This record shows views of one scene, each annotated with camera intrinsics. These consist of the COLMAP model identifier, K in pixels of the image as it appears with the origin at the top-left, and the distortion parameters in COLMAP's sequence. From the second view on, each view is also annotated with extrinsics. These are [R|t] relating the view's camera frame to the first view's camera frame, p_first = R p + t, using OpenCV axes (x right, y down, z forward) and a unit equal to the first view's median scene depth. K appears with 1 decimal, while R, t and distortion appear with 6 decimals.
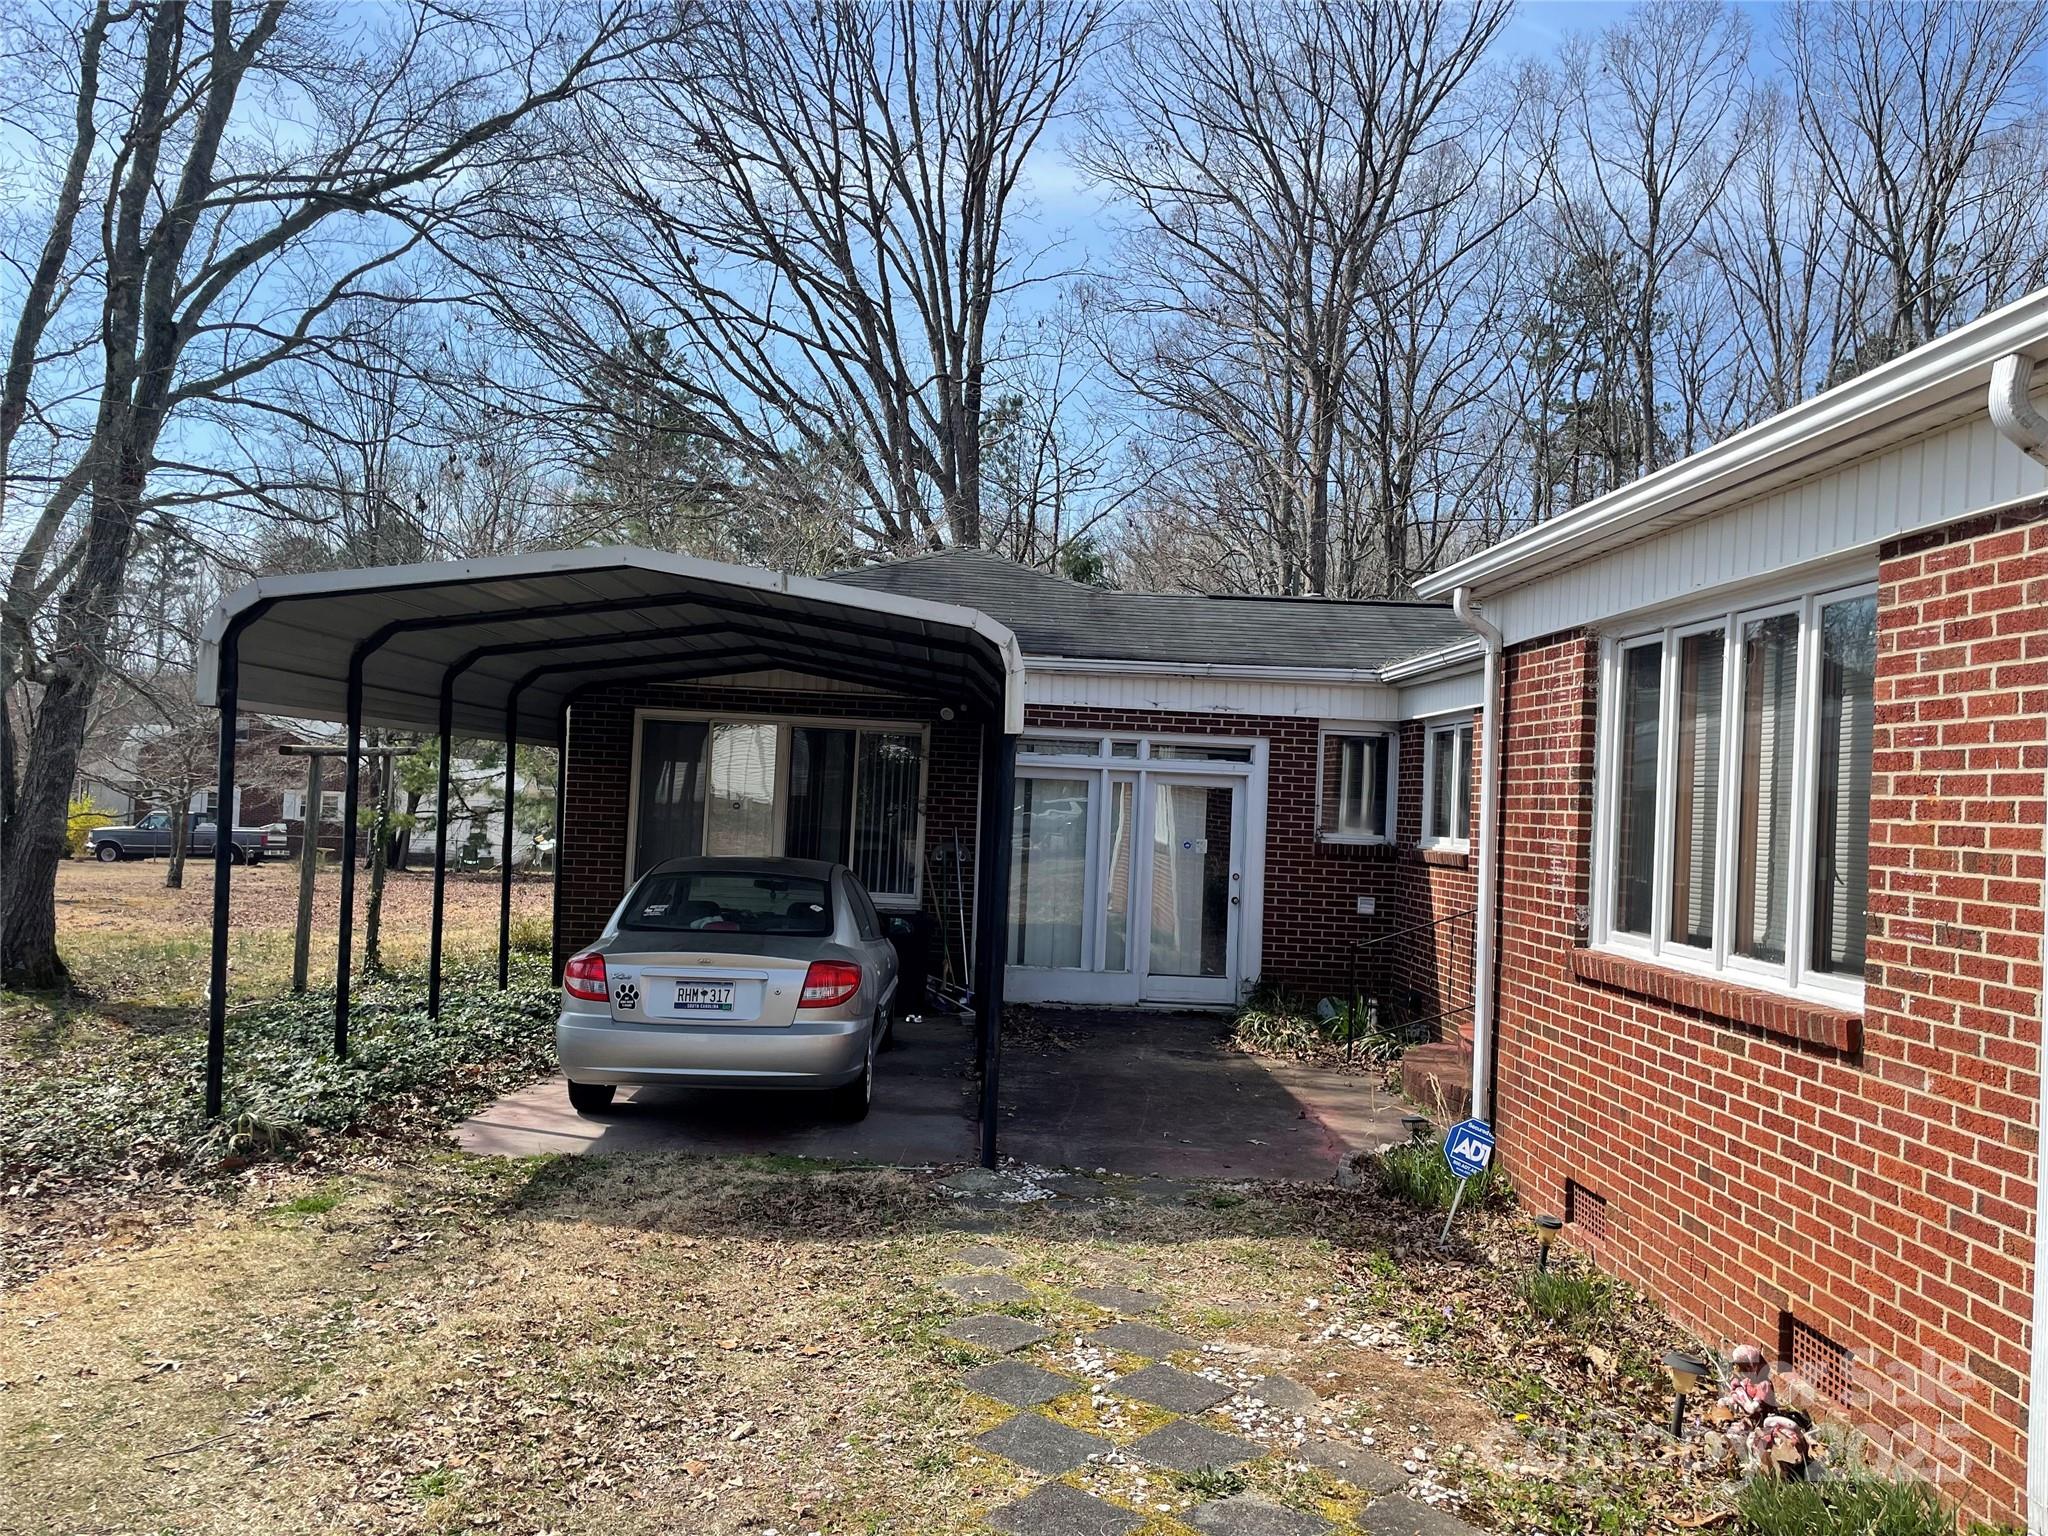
lens RADIAL K [[1557.2, 0, 1030.3], [0, 1557.2, 773.0], [0, 0, 1]] dist [0.075447, -0.105999]
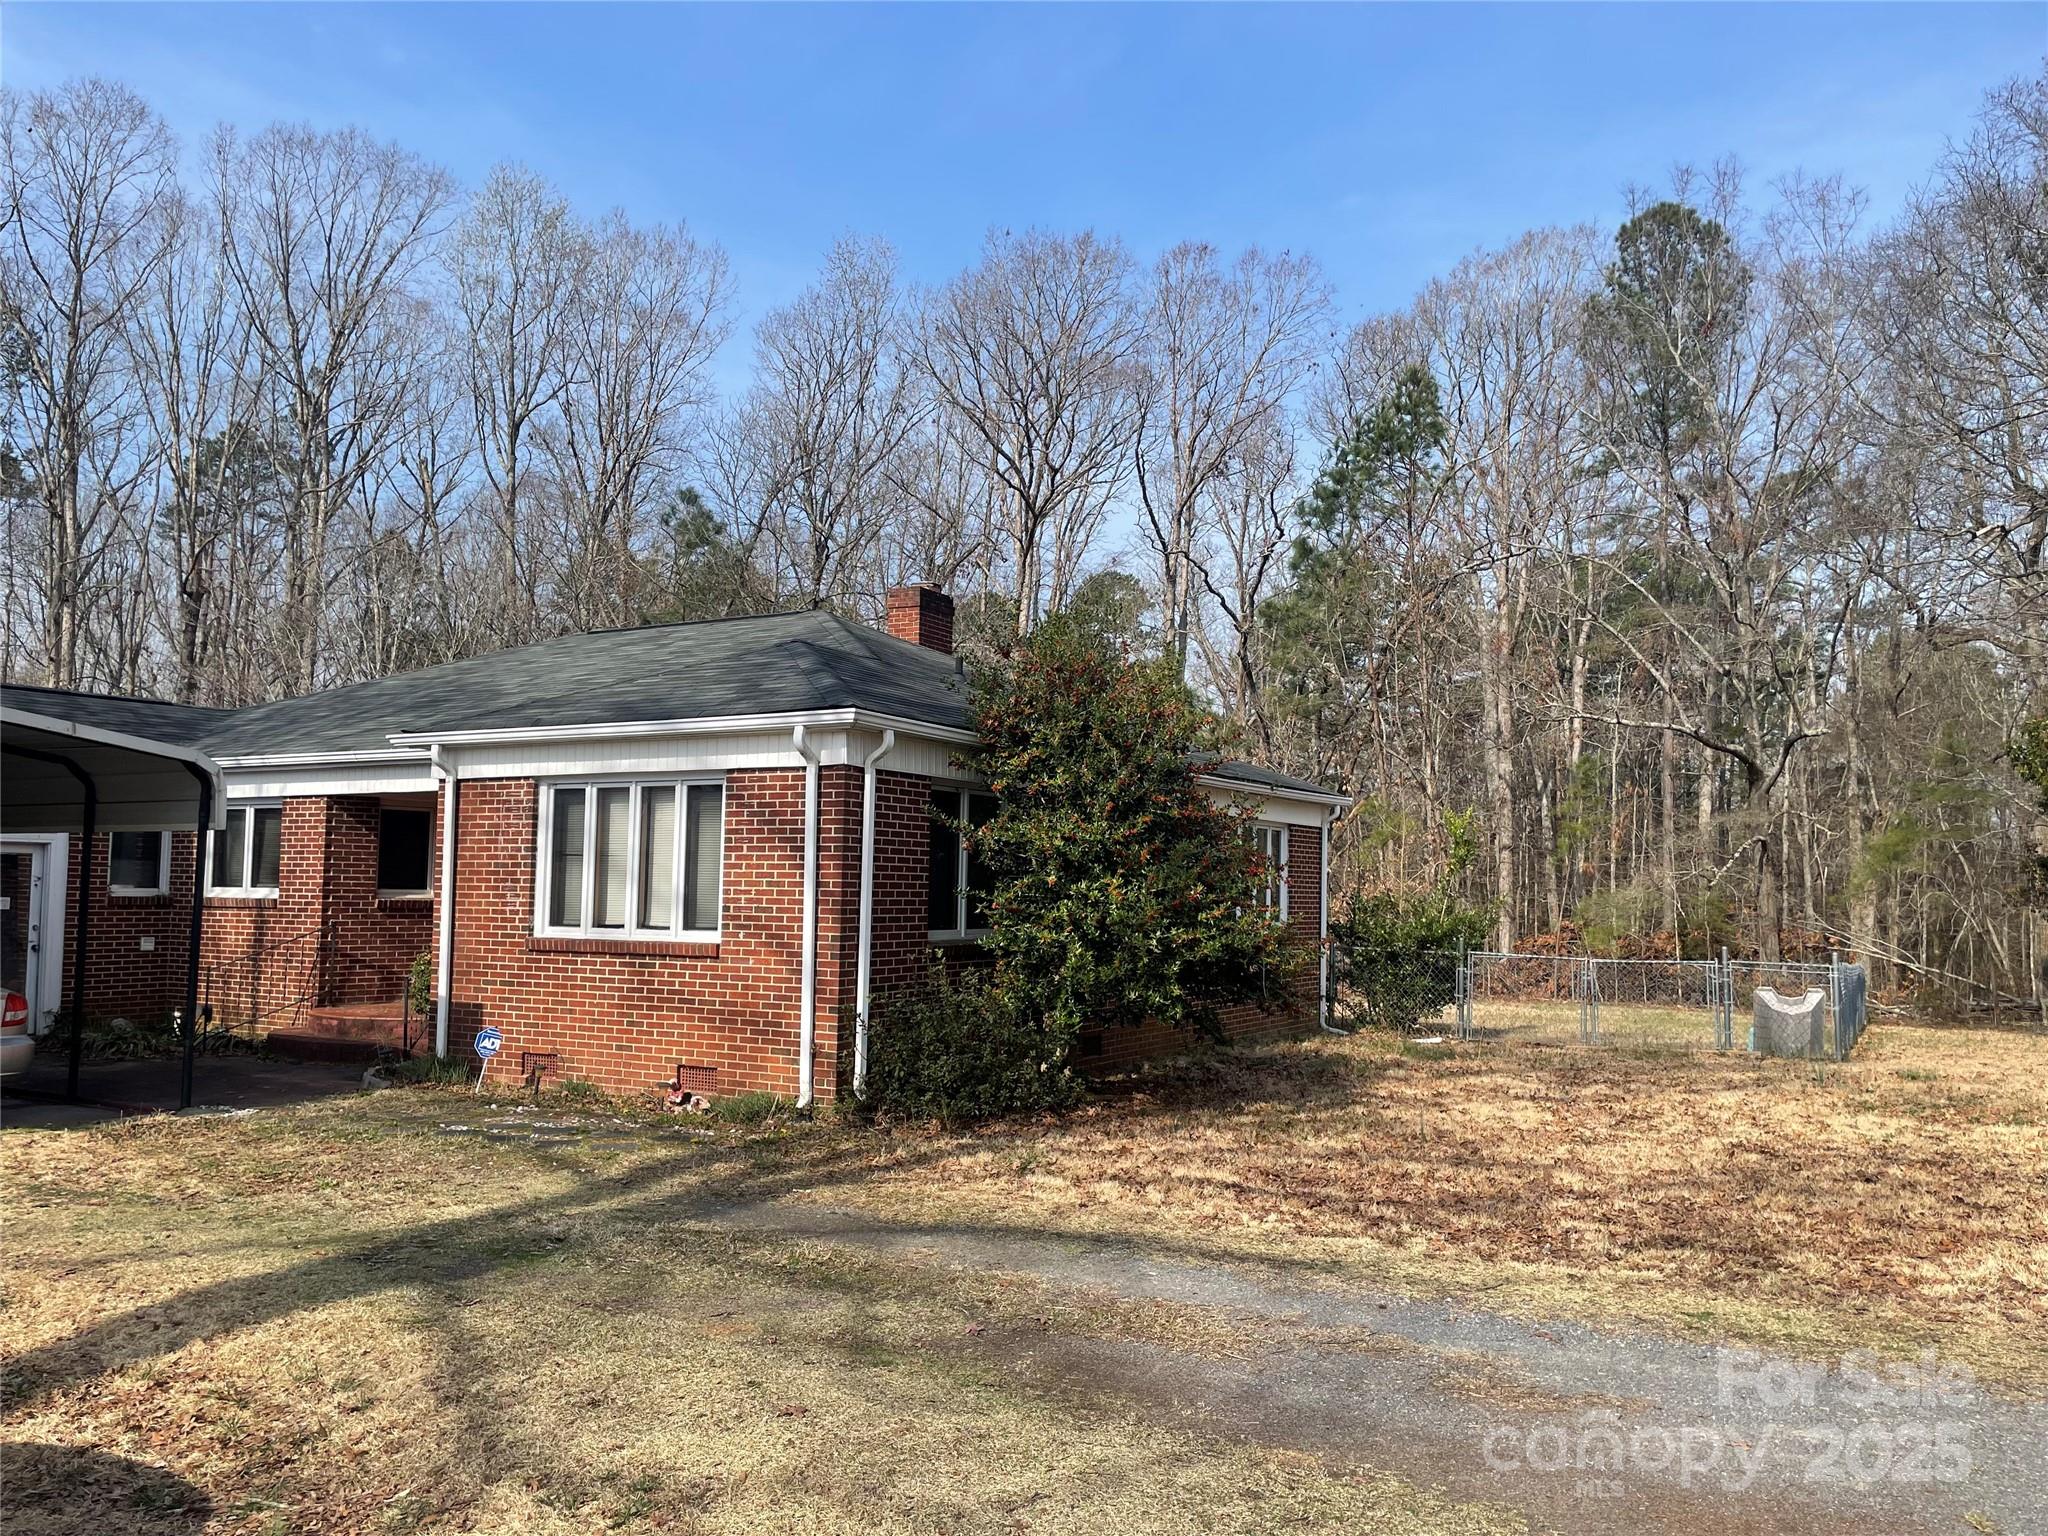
lens RADIAL K [[1557.2, 0, 1021.6], [0, 1557.2, 769.6], [0, 0, 1]] dist [0.075447, -0.105999]
pose [[0.540502, 0.027489, 0.840893, -0.892818], [-0.003514, 0.999531, -0.030415, -0.036896], [-0.841335, 0.013484, 0.540346, -0.534642]]
